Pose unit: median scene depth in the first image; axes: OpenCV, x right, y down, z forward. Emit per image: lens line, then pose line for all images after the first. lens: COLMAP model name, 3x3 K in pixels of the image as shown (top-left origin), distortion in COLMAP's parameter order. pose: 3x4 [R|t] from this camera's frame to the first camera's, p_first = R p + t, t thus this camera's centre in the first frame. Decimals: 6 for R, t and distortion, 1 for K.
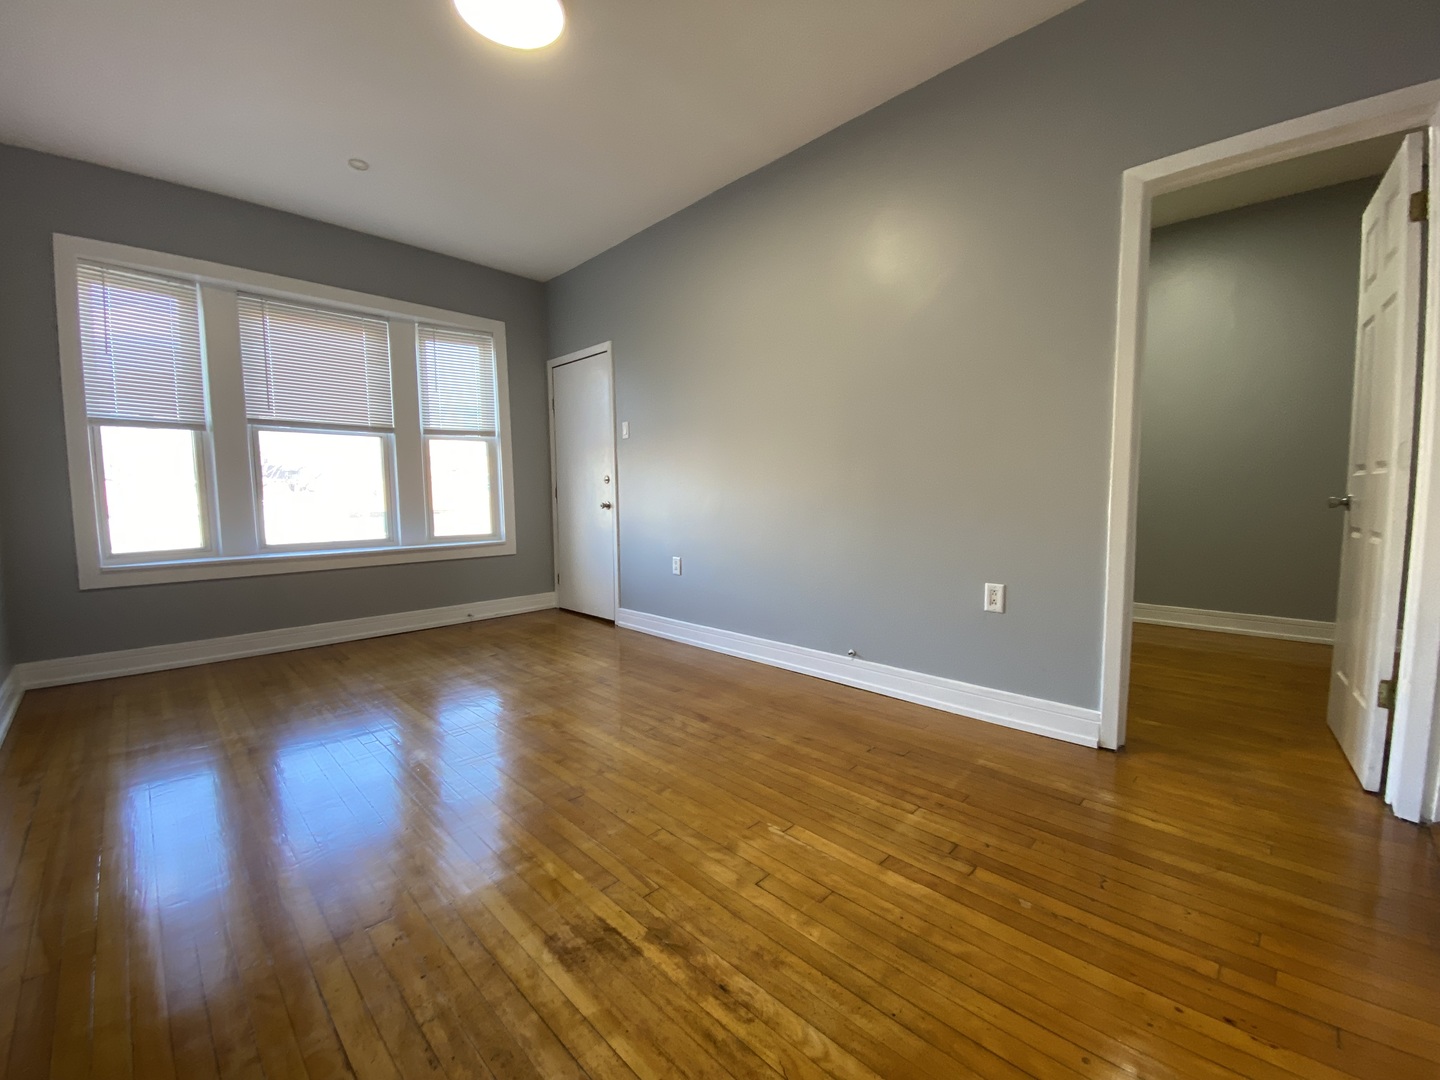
lens RADIAL K [[584.6, 0, 720.0], [0, 584.6, 540.0], [0, 0, 1]] dist [0.012215, -0.016952]
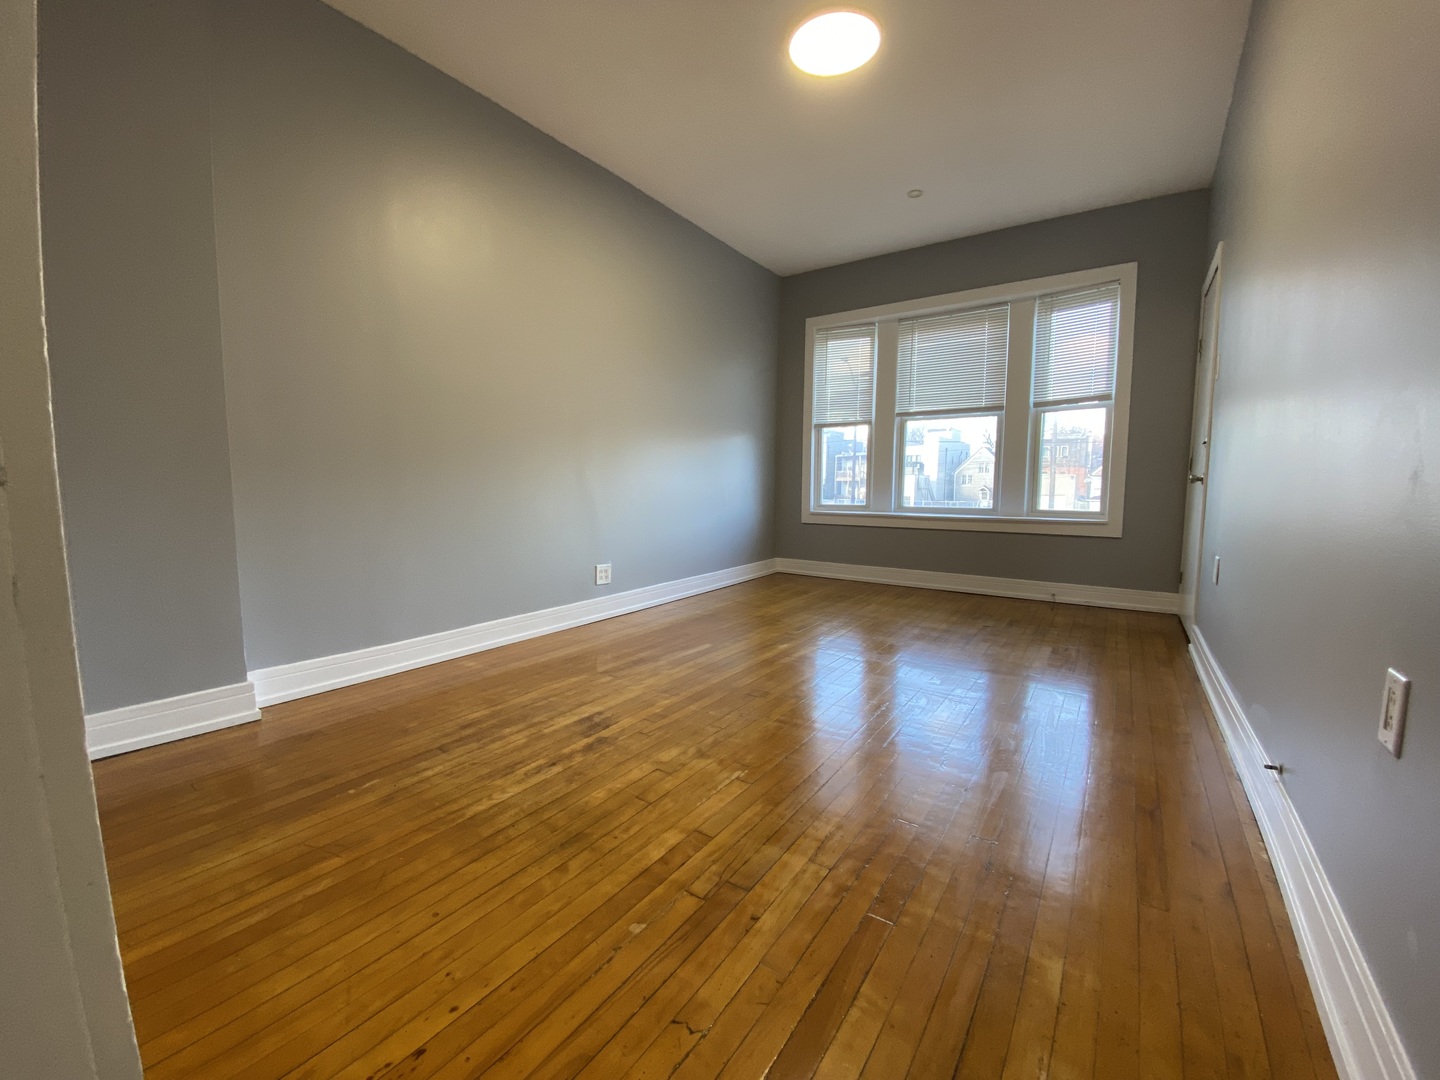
lens RADIAL K [[579.9, 0, 717.0], [0, 579.9, 538.4], [0, 0, 1]] dist [0.016663, -0.019959]
pose [[0.177730, 0.102379, -0.978739, 0.561418], [-0.082985, 0.992590, 0.088759, -0.000401], [0.980574, 0.065446, 0.184909, 0.404610]]
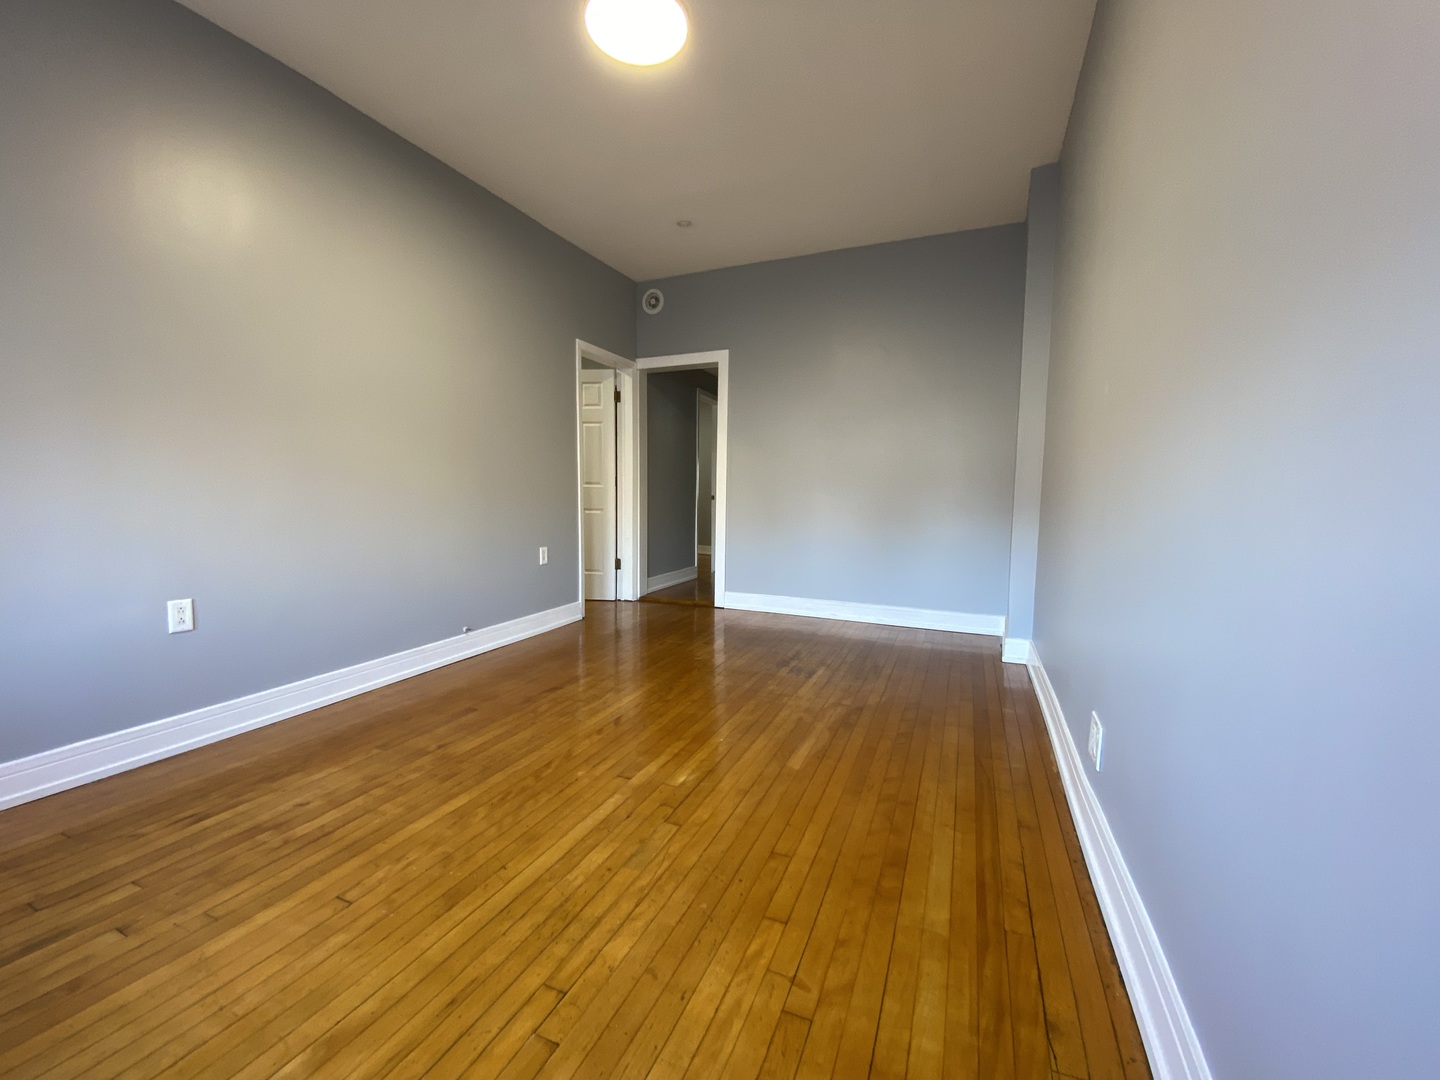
lens RADIAL K [[579.9, 0, 717.0], [0, 579.9, 538.4], [0, 0, 1]] dist [0.016663, -0.019959]
pose [[-0.369192, -0.065897, 0.927014, -0.950123], [0.071616, 0.992500, 0.099074, -0.059751], [-0.926590, 0.102967, -0.361703, 0.879084]]
